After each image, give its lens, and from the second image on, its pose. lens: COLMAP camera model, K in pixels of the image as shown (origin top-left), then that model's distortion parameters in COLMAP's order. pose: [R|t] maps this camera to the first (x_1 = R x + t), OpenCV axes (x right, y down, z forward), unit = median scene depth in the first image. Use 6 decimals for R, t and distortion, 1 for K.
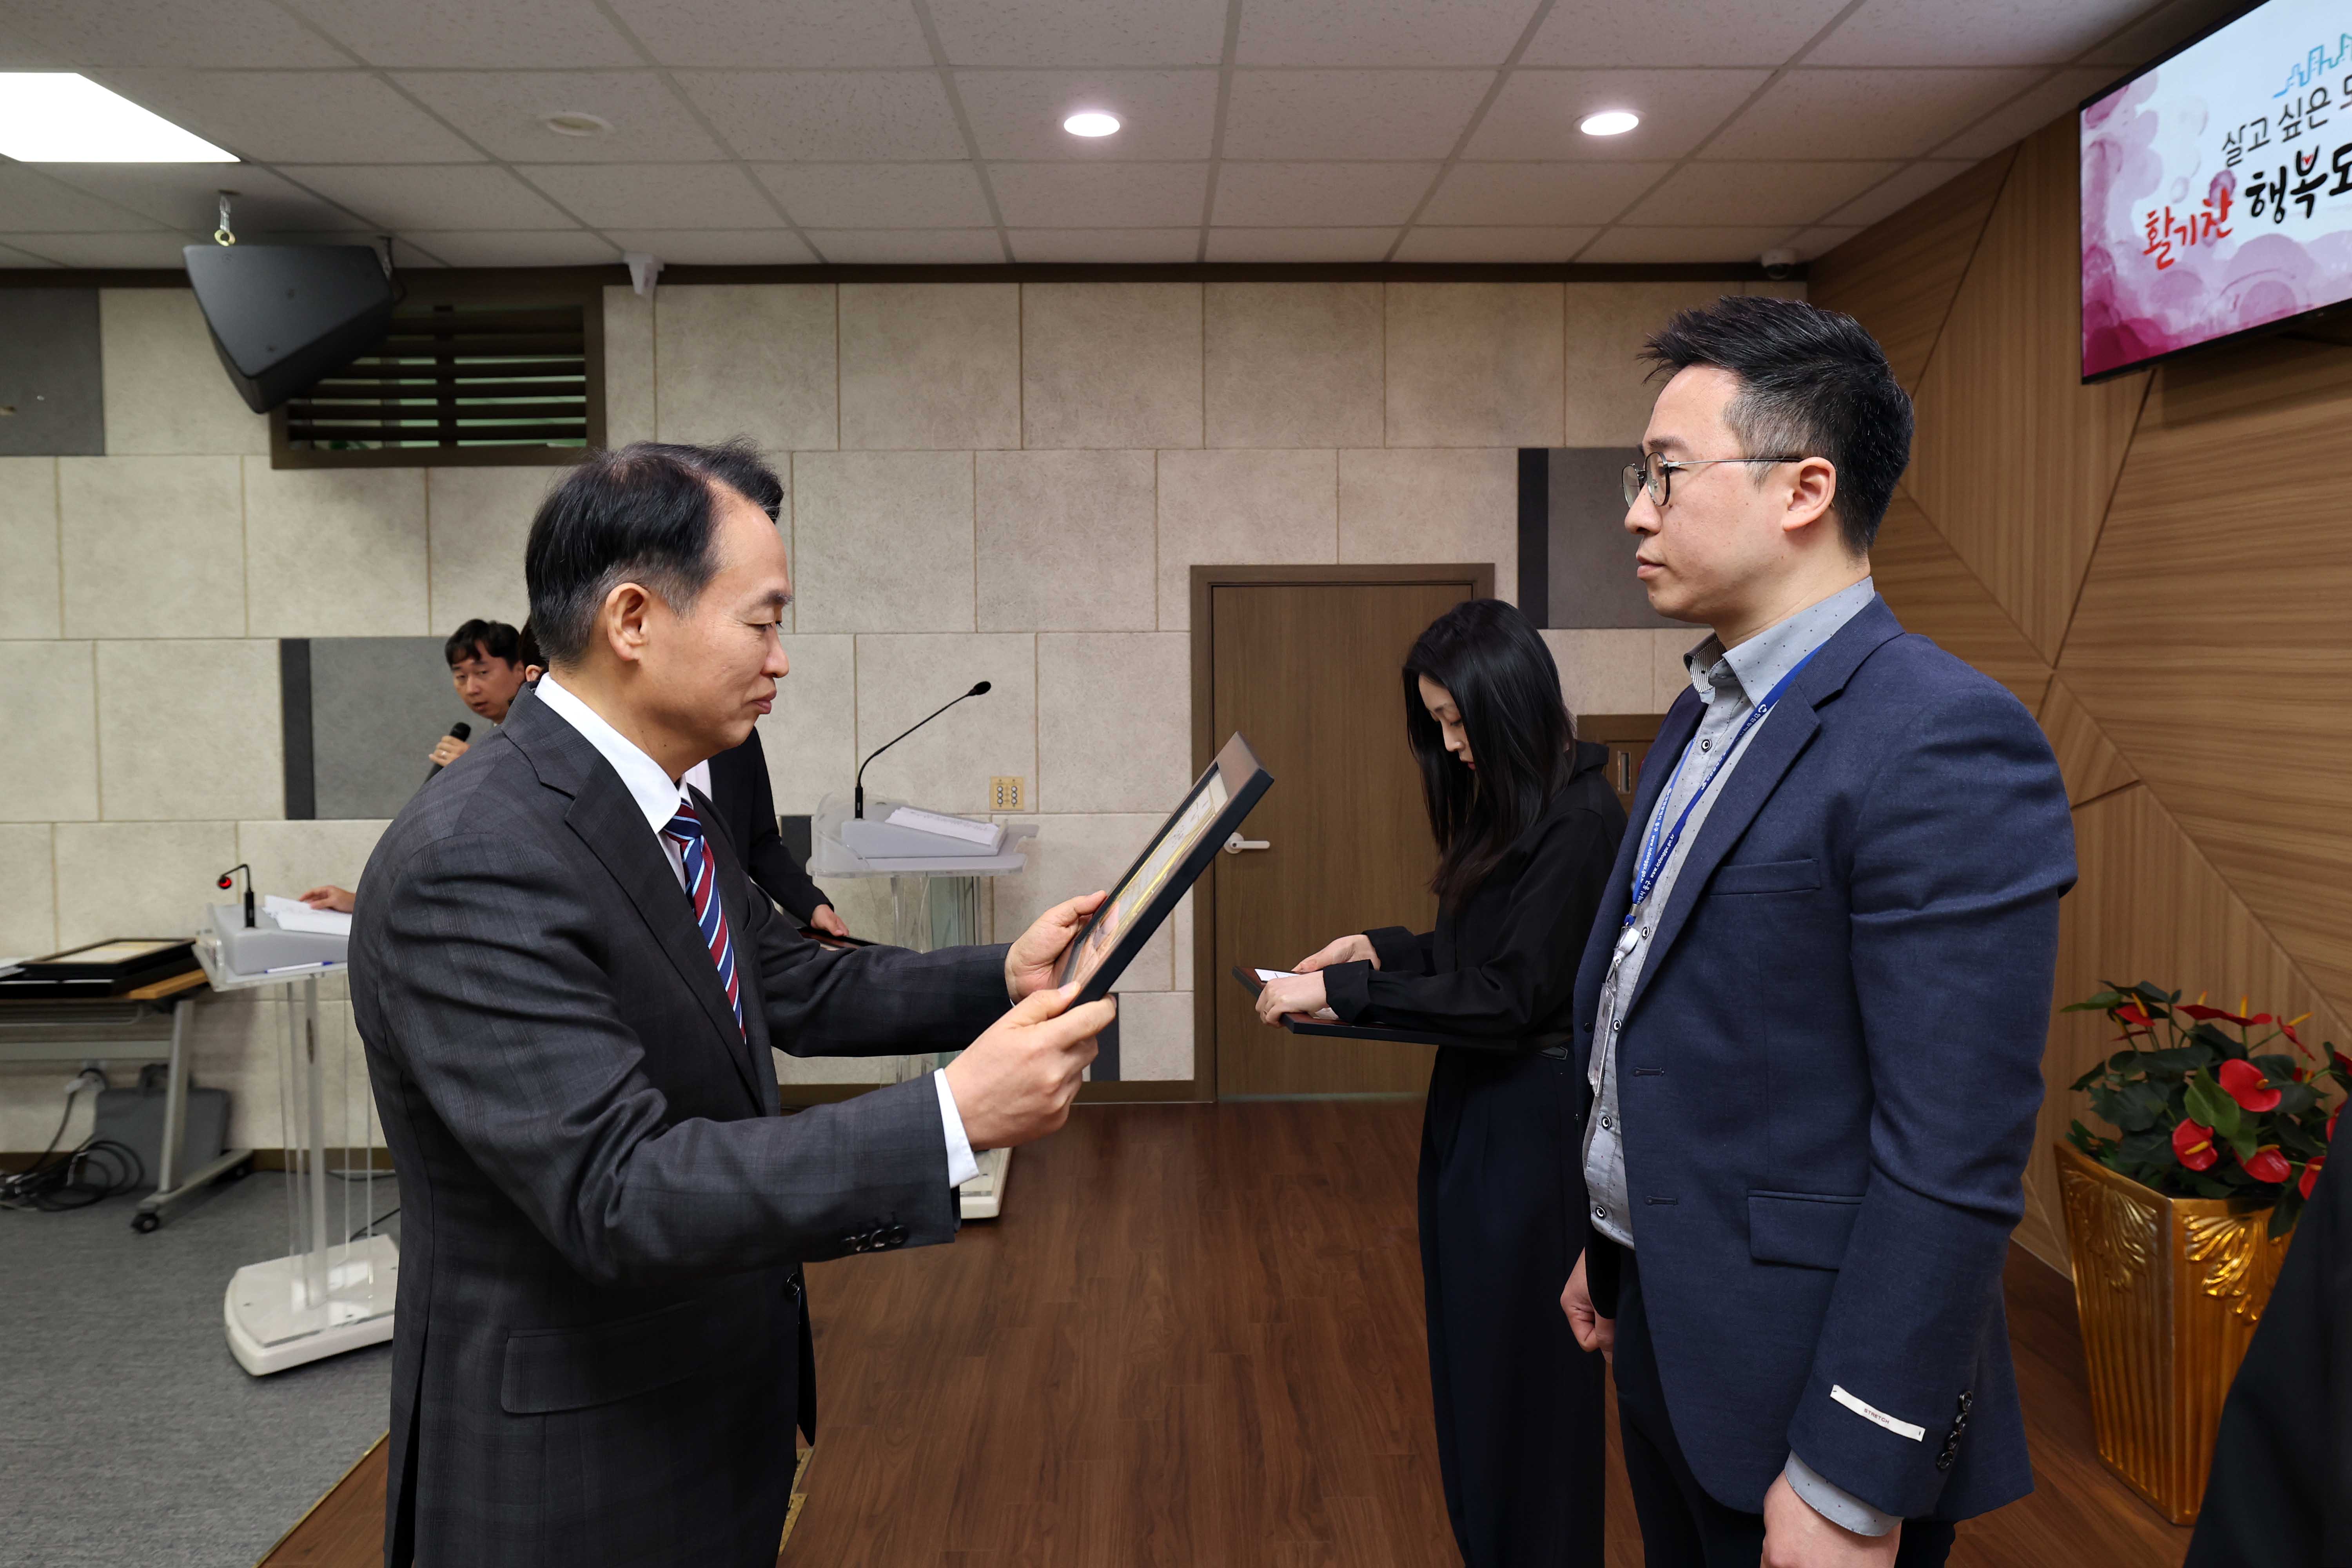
lens RADIAL K [[1431.1, 0, 1173.2], [0, 1431.1, 698.2], [0, 0, 1]] dist [-0.006056, 0.011624]
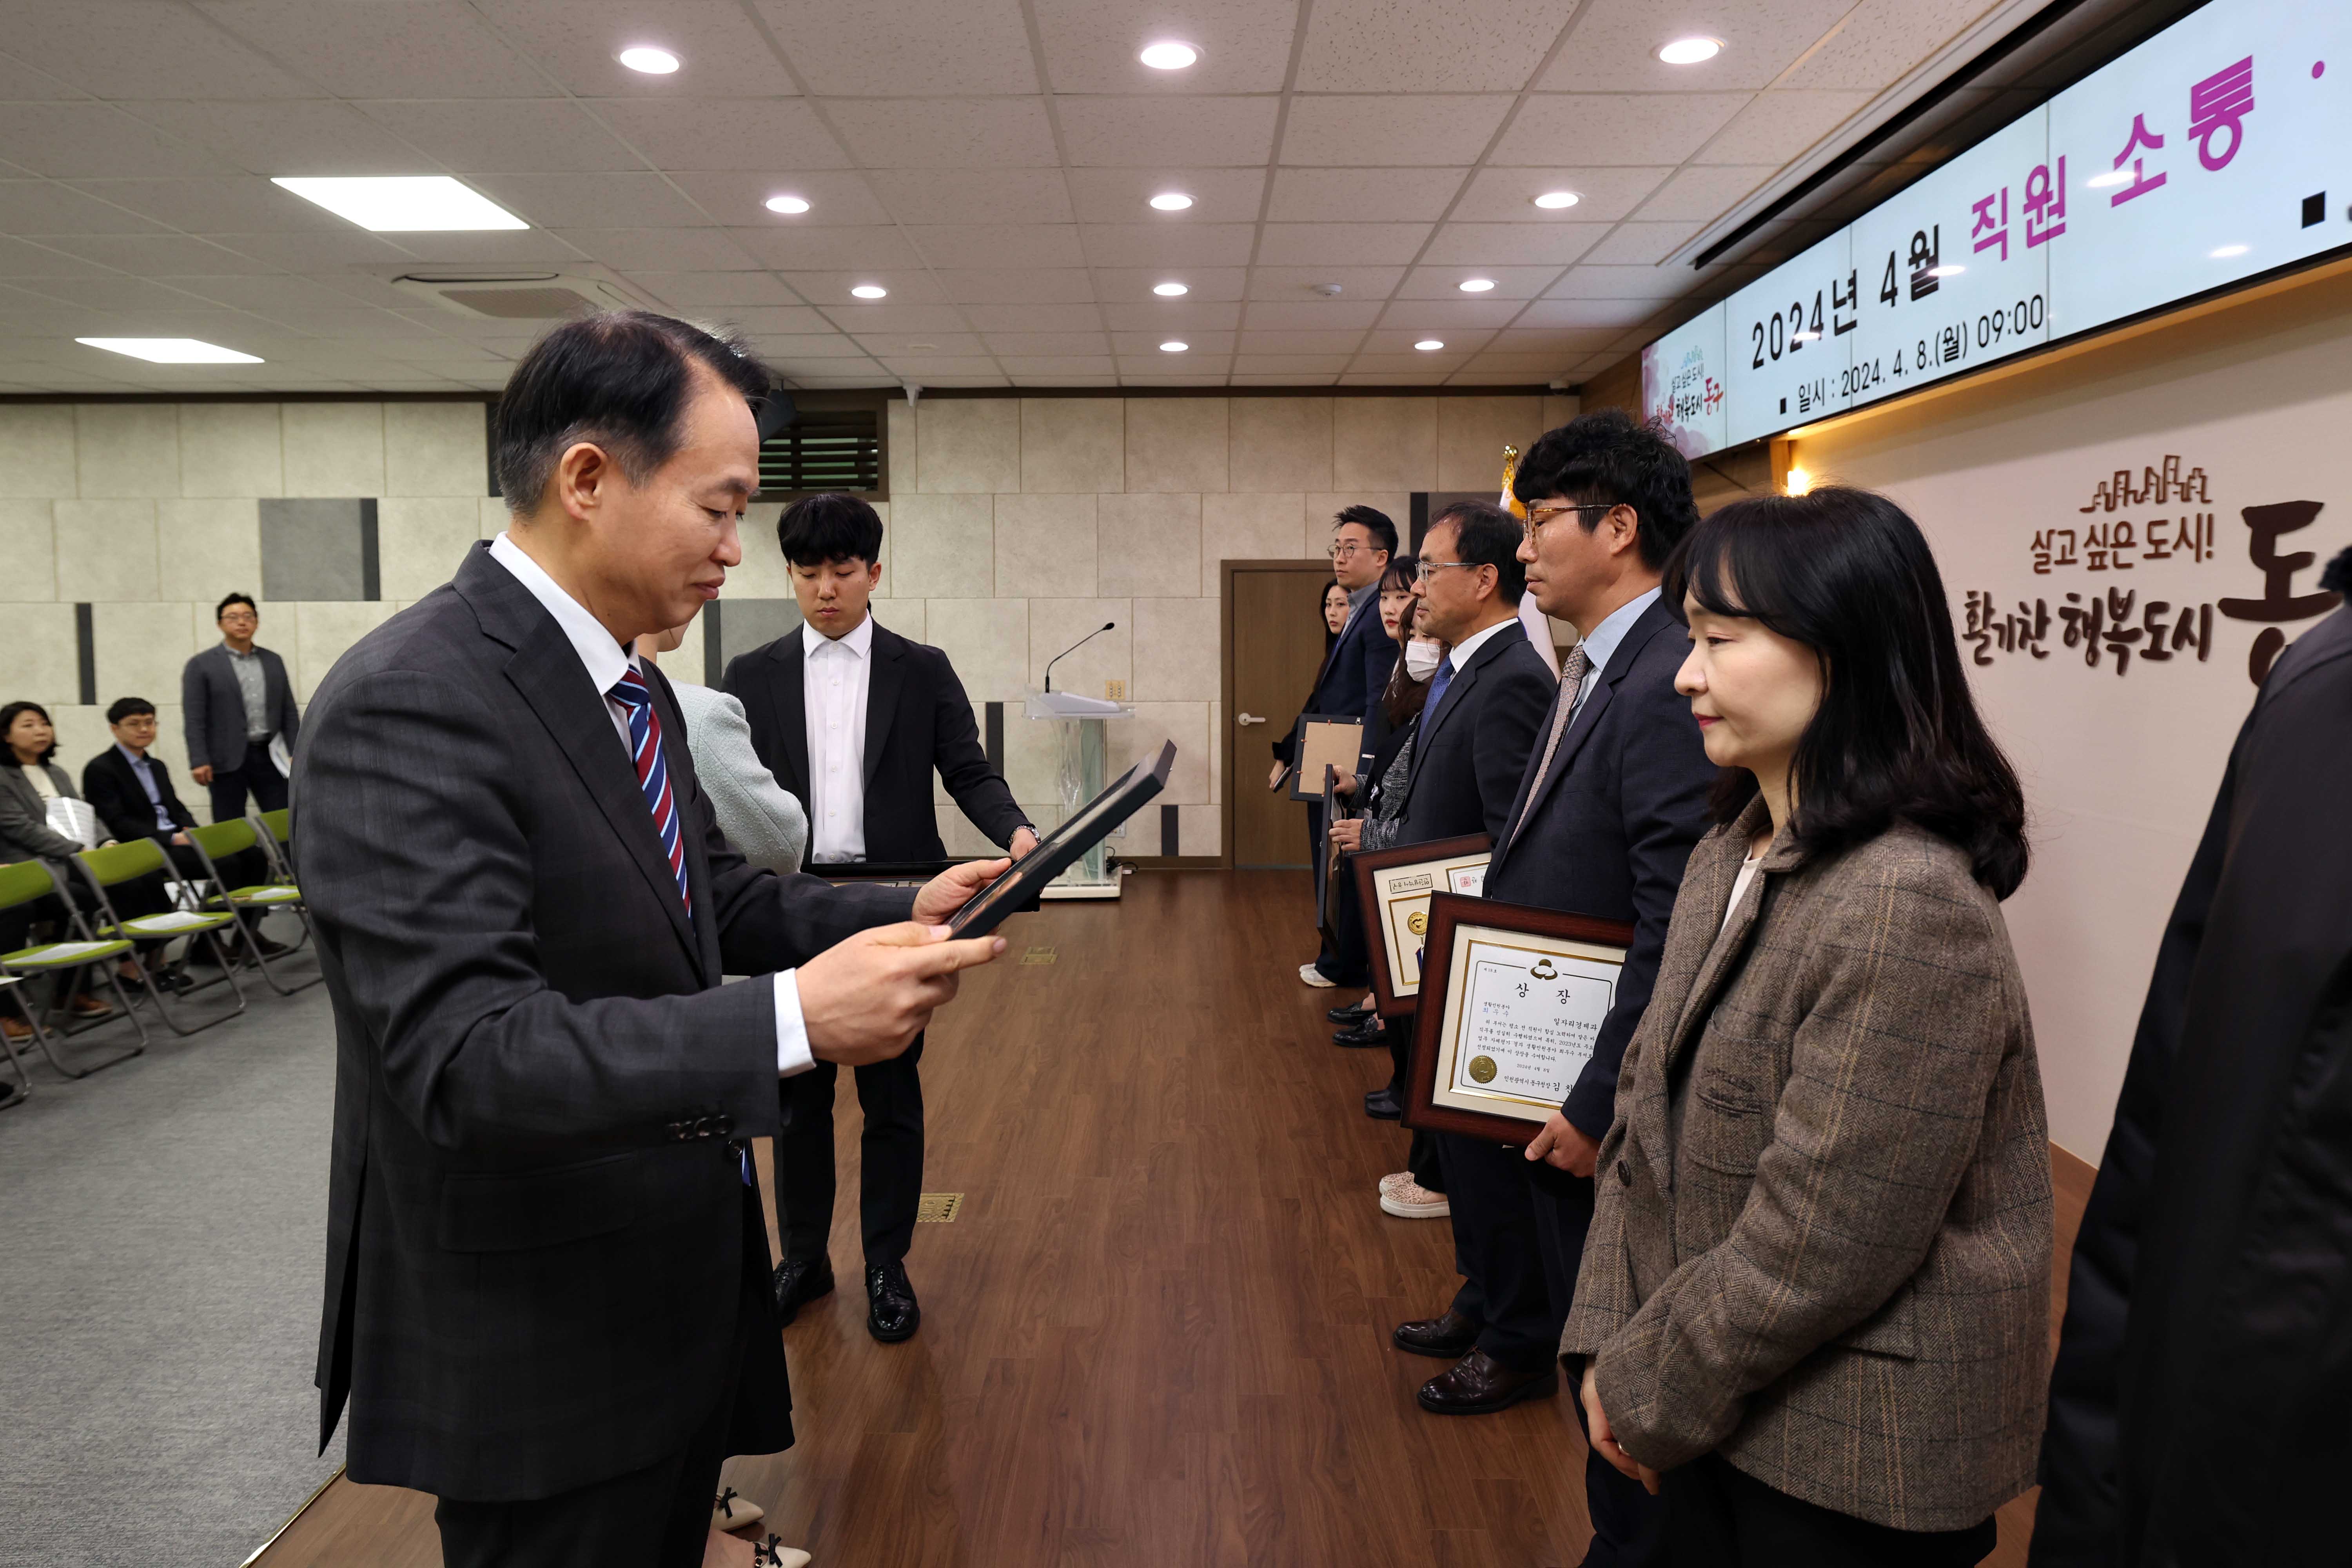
lens RADIAL K [[1481.5, 0, 1143.0], [0, 1481.5, 698.1], [0, 0, 1]] dist [-0.011448, 0.015712]
pose [[0.999226, 0.006379, -0.038809, -0.011943], [-0.005913, 0.999909, 0.012089, 0.056705], [0.038883, -0.011850, 0.999174, -0.840081]]
